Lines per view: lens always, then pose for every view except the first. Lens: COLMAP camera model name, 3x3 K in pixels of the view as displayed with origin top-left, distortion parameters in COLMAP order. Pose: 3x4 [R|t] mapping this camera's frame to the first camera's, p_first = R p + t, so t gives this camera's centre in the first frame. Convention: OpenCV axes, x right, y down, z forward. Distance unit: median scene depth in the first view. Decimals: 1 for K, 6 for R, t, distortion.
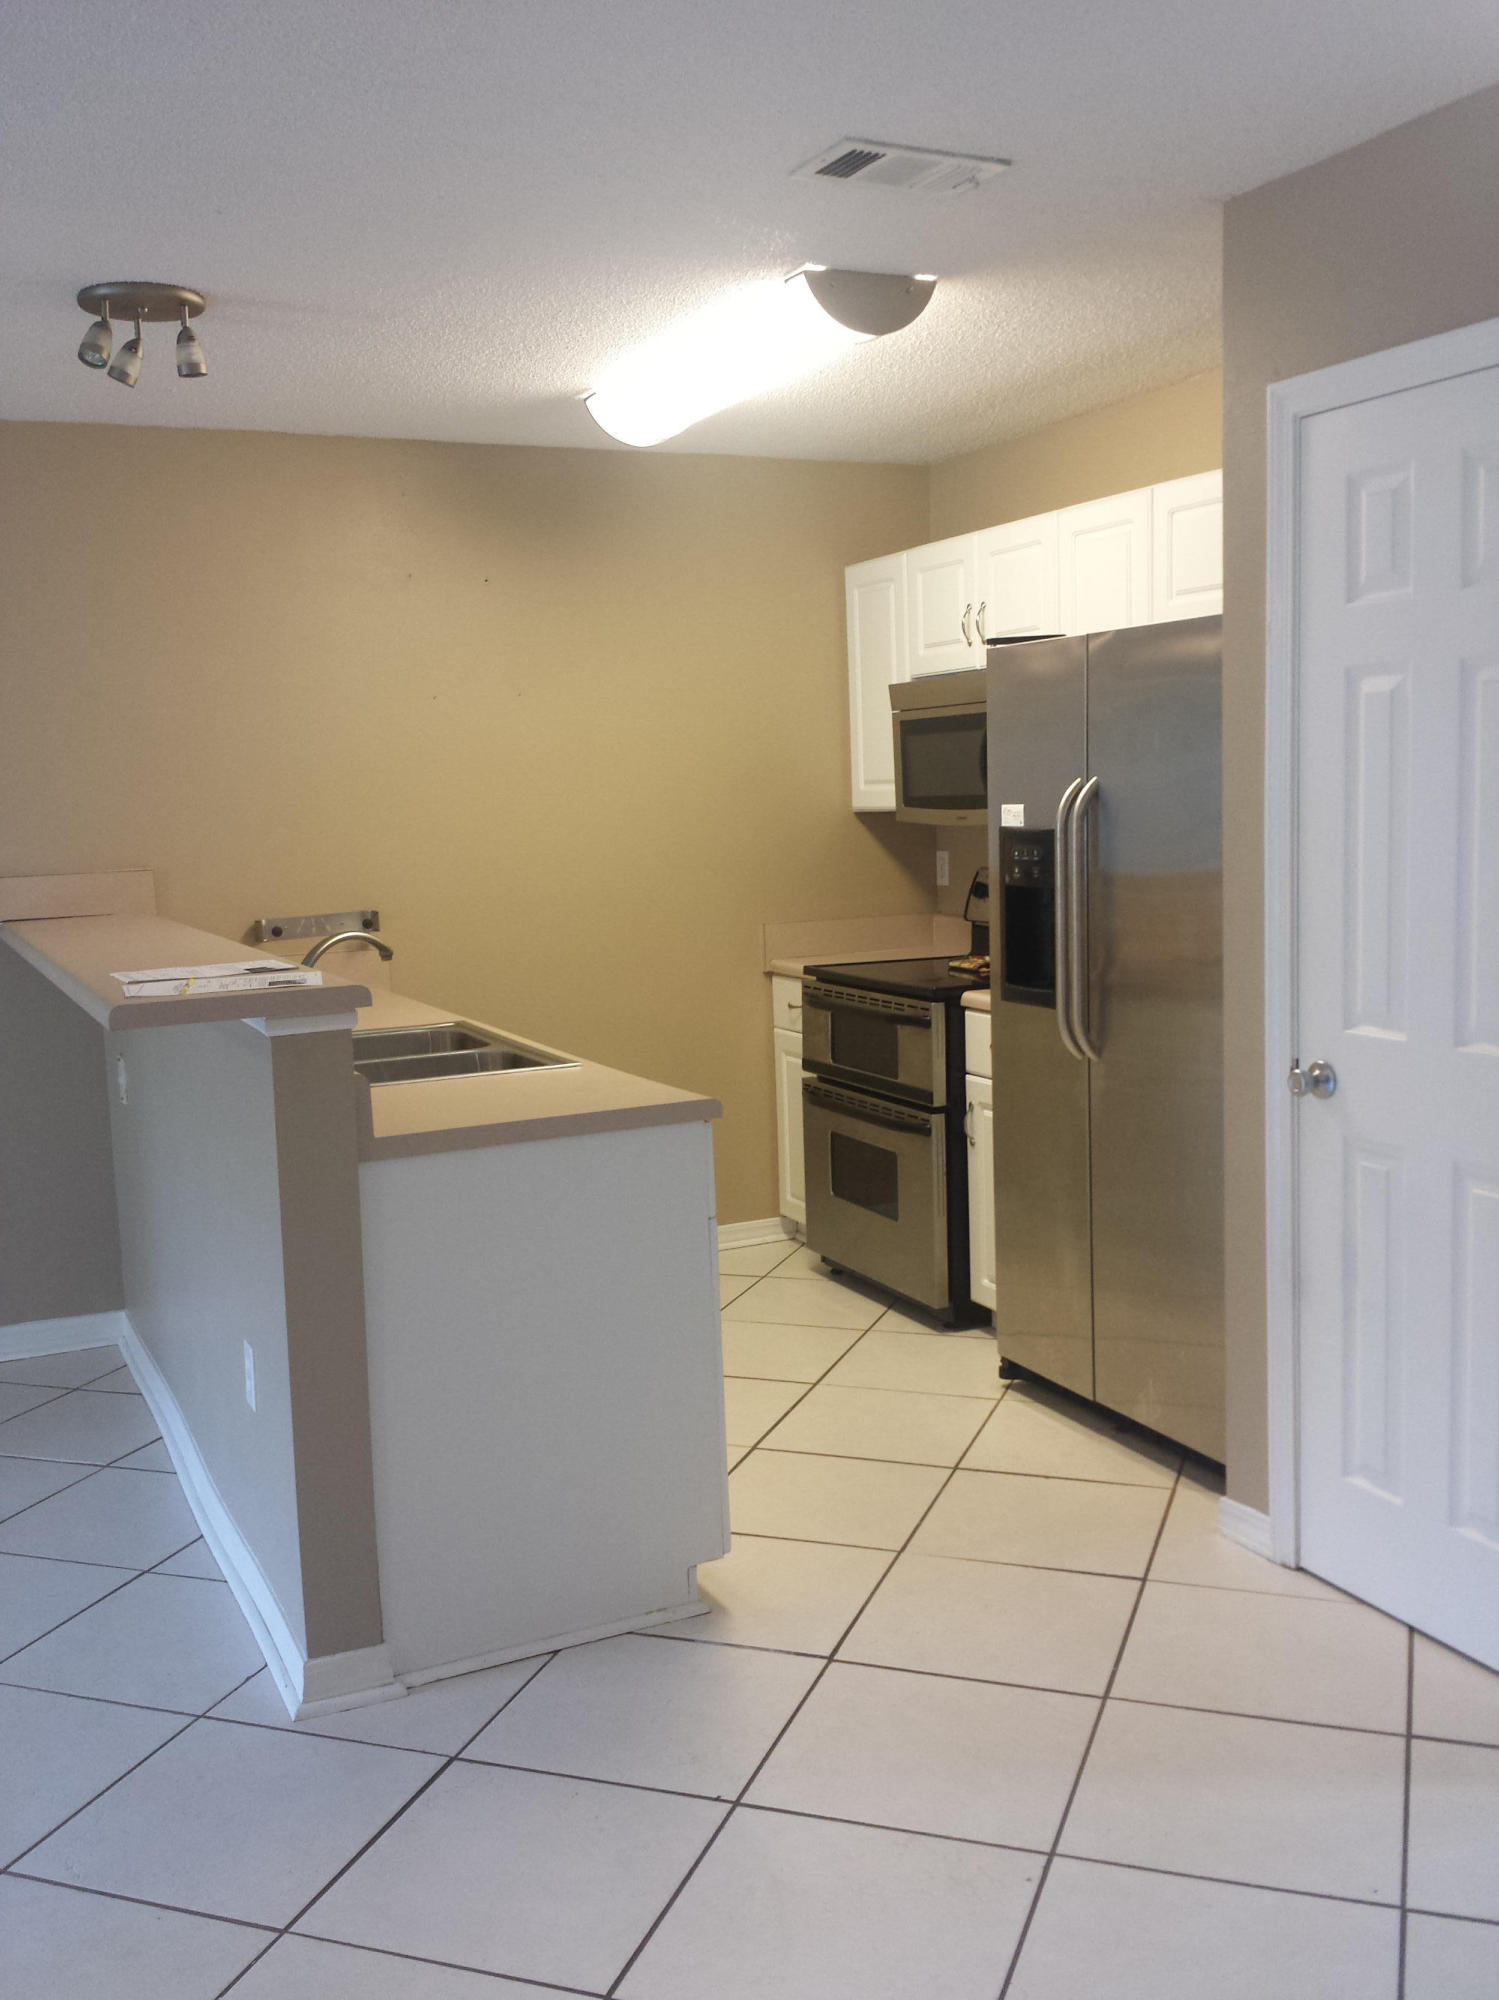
lens RADIAL K [[1812.1, 0, 749.5], [0, 1812.1, 1000.0], [0, 0, 1]] dist [0.002350, -0.007555]
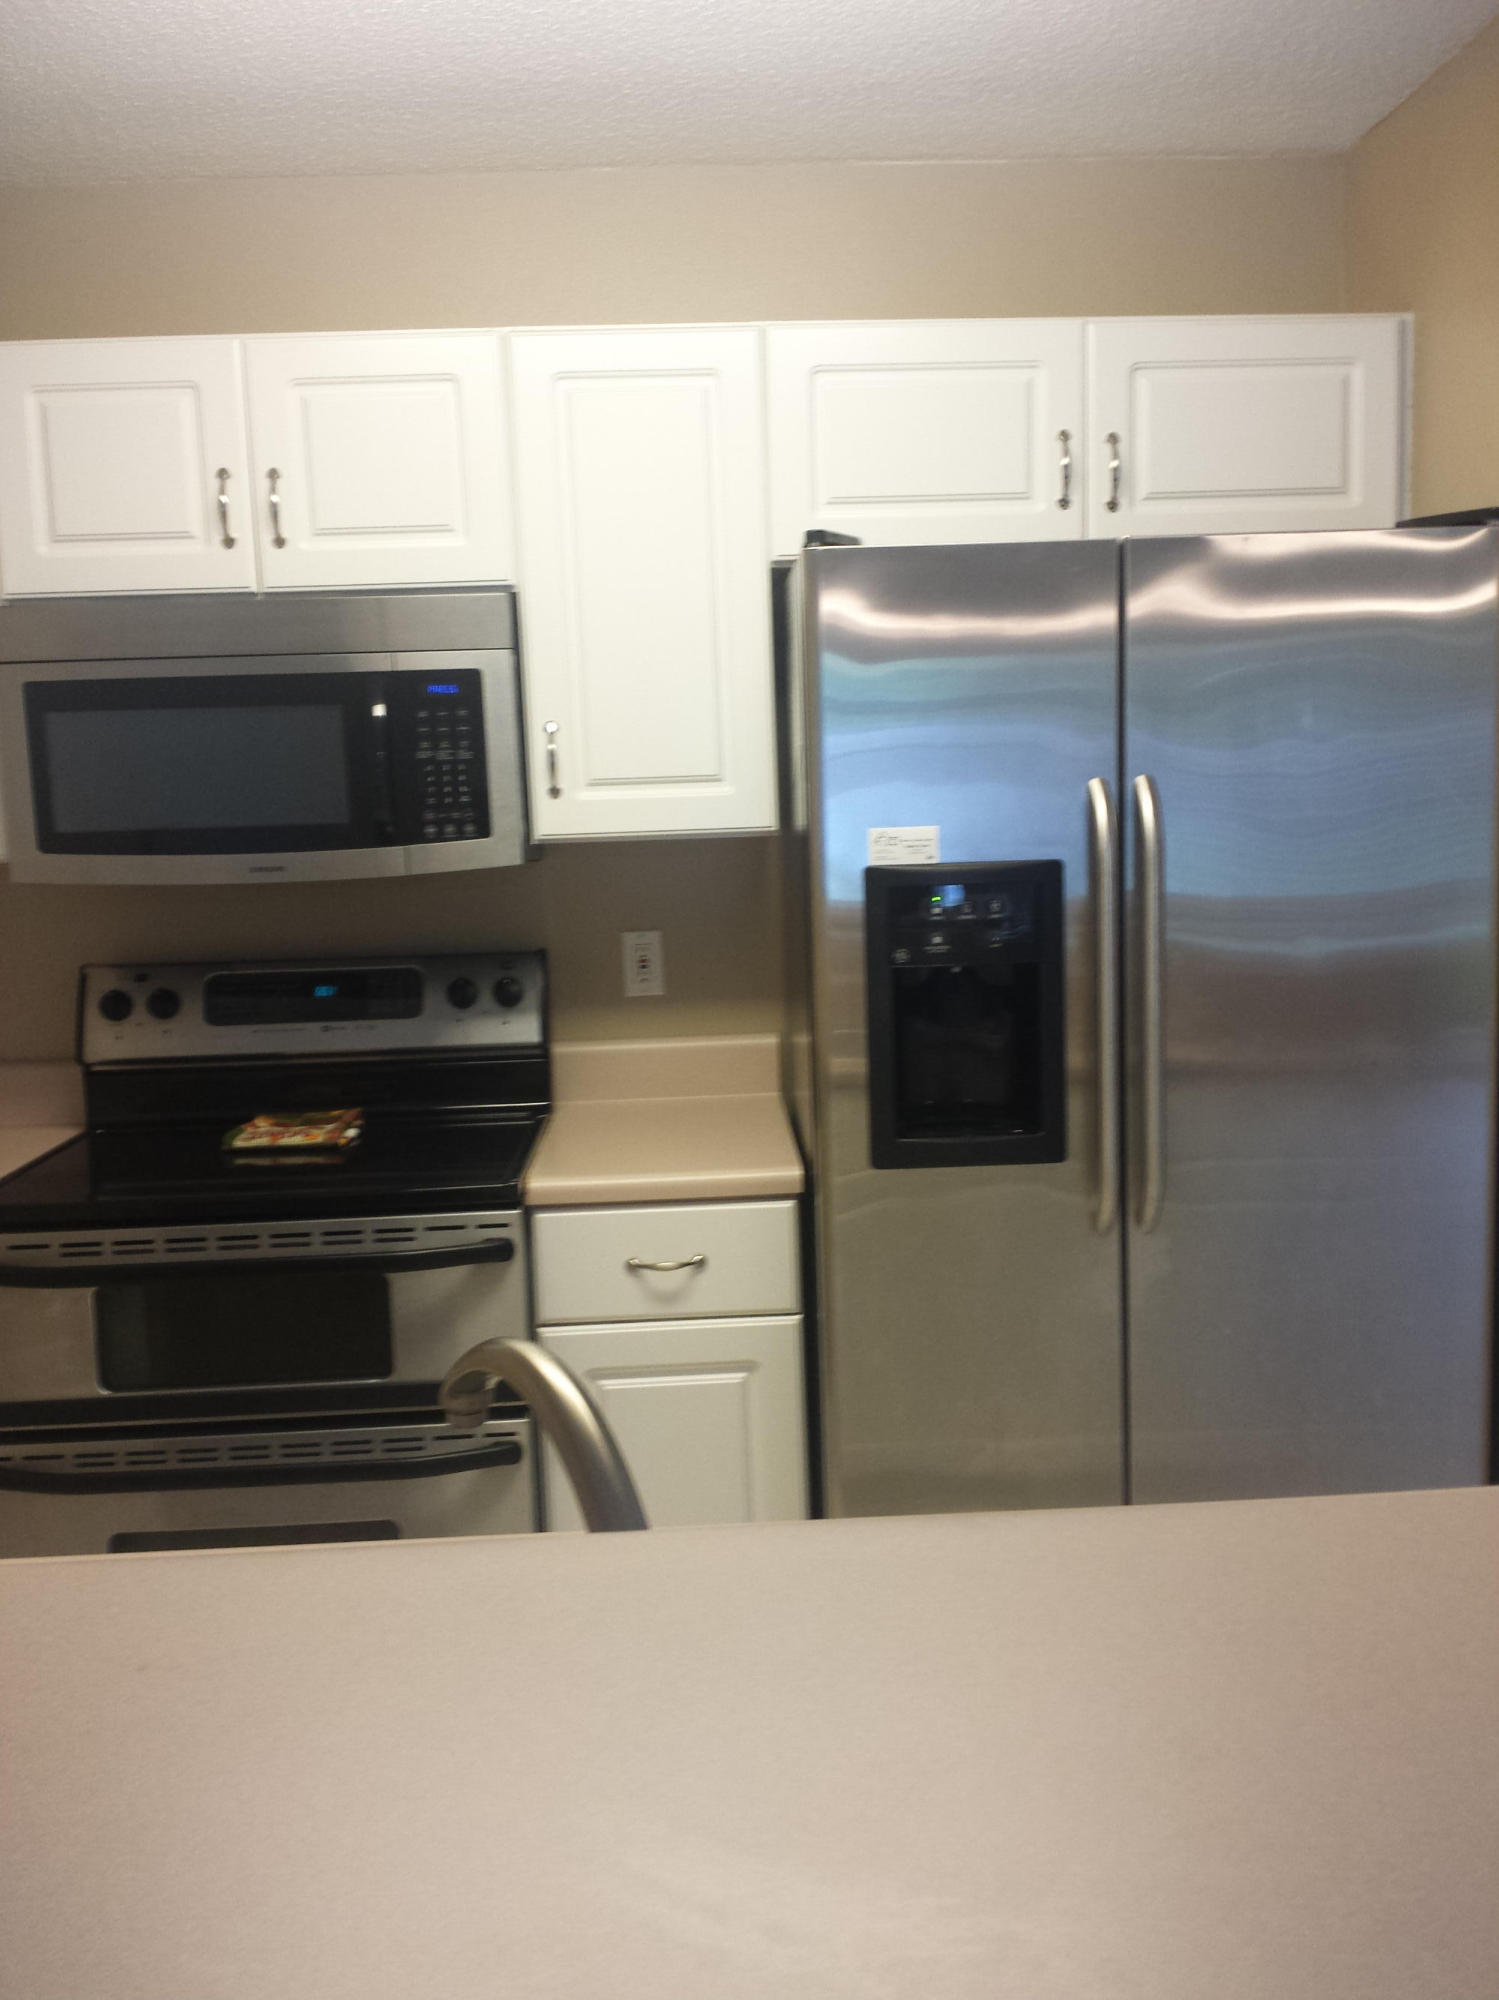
lens RADIAL K [[1806.7, 0, 749.5], [0, 1806.7, 1000.0], [0, 0, 1]] dist [0.173381, -0.360127]
pose [[0.401105, -0.091365, 0.911464, -0.380672], [0.125851, 0.991075, 0.043962, -0.080413], [-0.907346, 0.097075, 0.409024, 0.772896]]
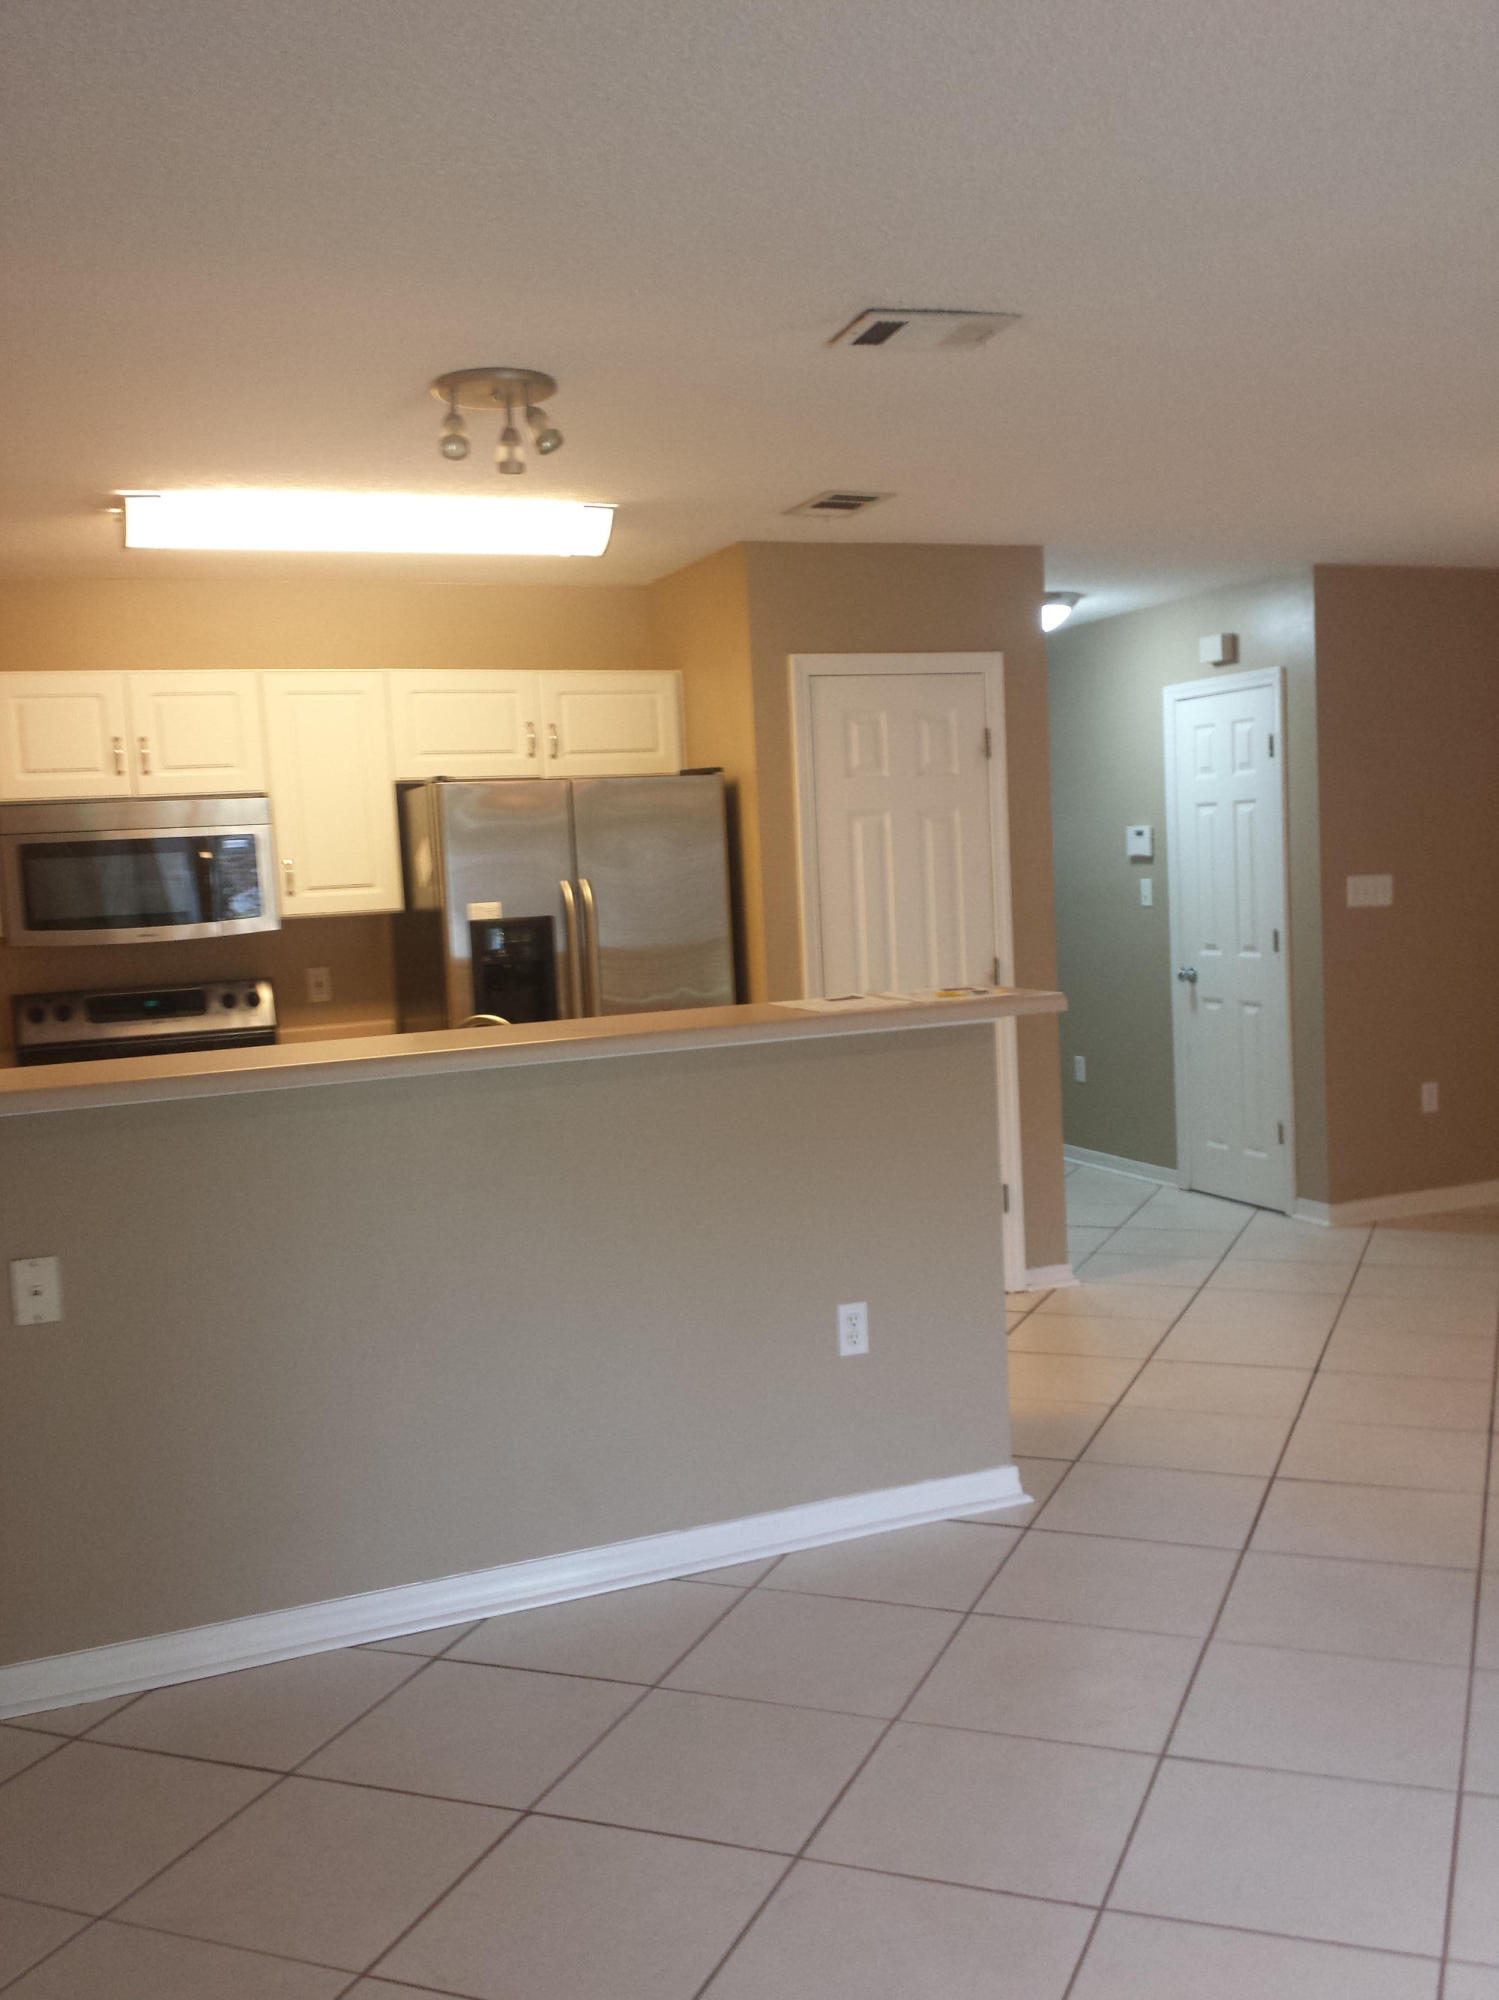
lens RADIAL K [[1806.7, 0, 749.5], [0, 1806.7, 1000.0], [0, 0, 1]] dist [0.173381, -0.360127]
pose [[0.071417, -0.044158, 0.996469, -1.097407], [0.166006, 0.985612, 0.031779, -0.045988], [-0.983535, 0.163151, 0.077720, 0.681353]]
